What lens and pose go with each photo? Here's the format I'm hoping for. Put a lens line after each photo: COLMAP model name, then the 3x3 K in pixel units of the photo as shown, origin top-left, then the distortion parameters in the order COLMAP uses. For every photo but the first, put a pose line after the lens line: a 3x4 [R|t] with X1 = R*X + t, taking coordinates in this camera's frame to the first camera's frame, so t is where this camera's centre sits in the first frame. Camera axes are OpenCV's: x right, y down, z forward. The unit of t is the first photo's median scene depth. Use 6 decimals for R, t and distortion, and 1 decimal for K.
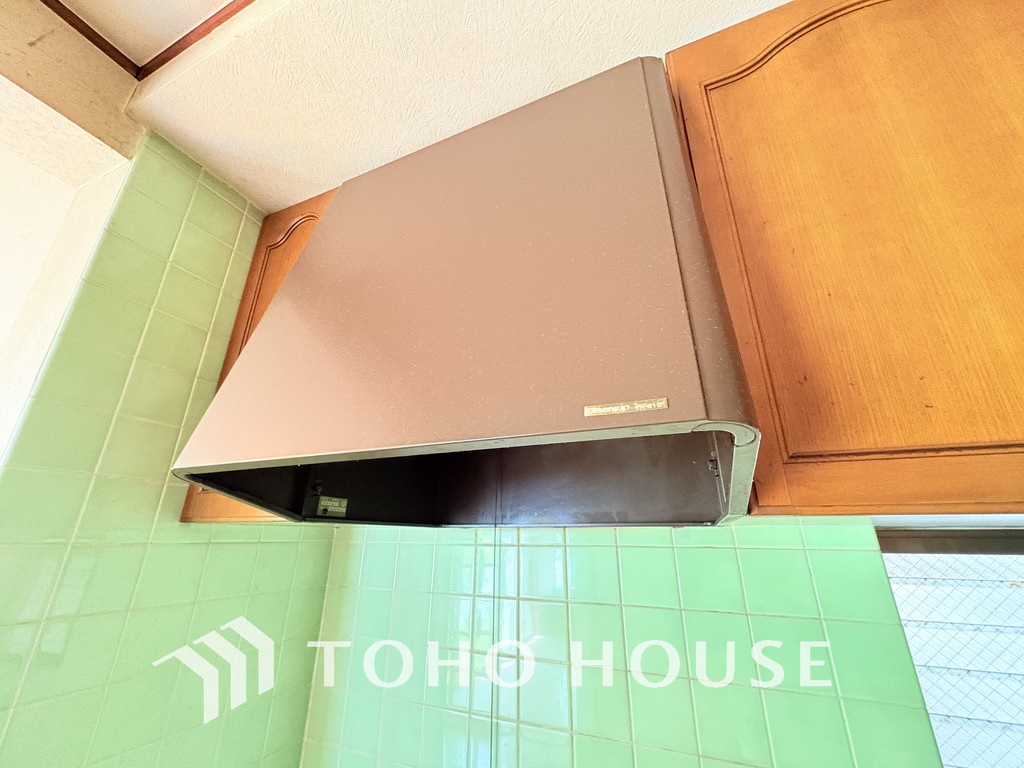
lens RADIAL K [[403.9, 0, 512.0], [0, 403.9, 384.0], [0, 0, 1]] dist [-0.000934, -0.000122]
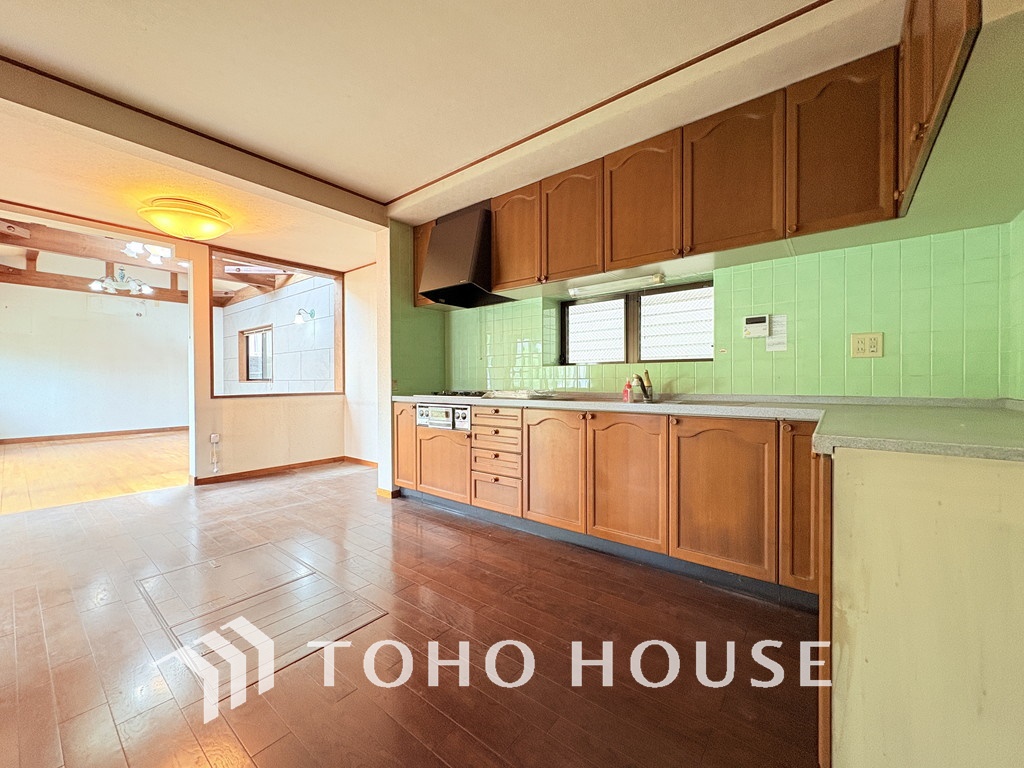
lens RADIAL K [[403.9, 0, 512.0], [0, 403.9, 384.0], [0, 0, 1]] dist [-0.000934, -0.000122]
pose [[0.964471, -0.005668, -0.264129, 1.562647], [0.101682, 0.930717, 0.351321, -0.370734], [0.243838, -0.365696, 0.898226, -3.344596]]
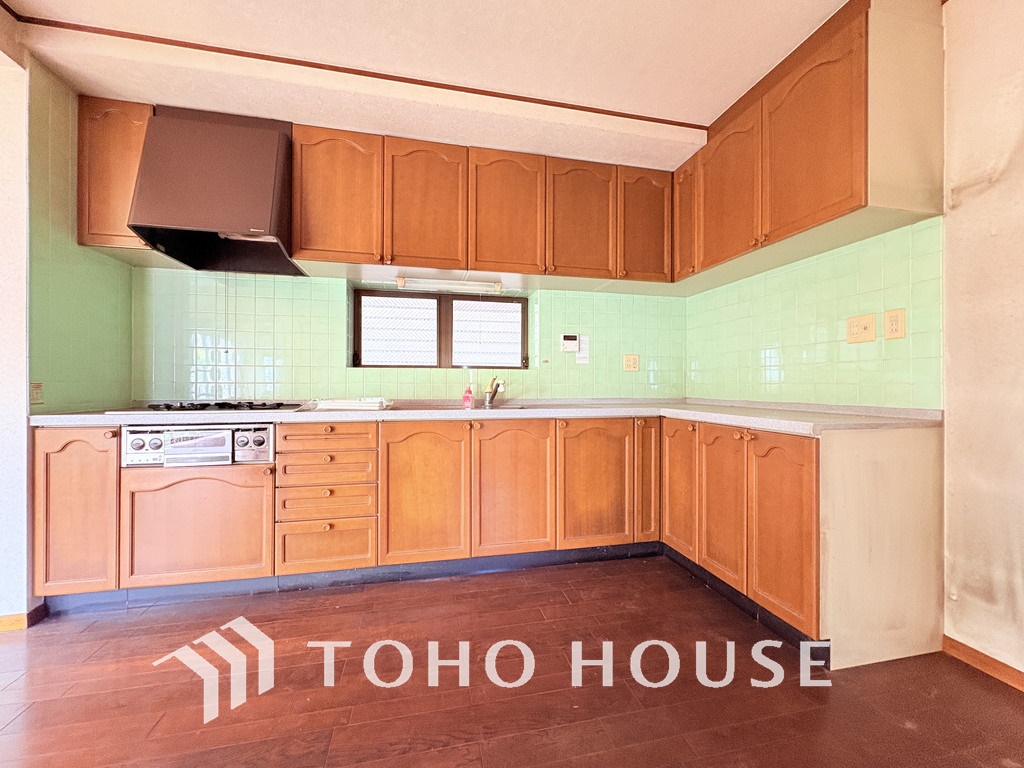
lens RADIAL K [[403.9, 0, 512.0], [0, 403.9, 384.0], [0, 0, 1]] dist [-0.000934, -0.000122]
pose [[0.814410, -0.000459, 0.580289, -0.062282], [-0.206005, 0.934636, 0.289859, -0.136345], [-0.542492, -0.355607, 0.761082, -2.700280]]
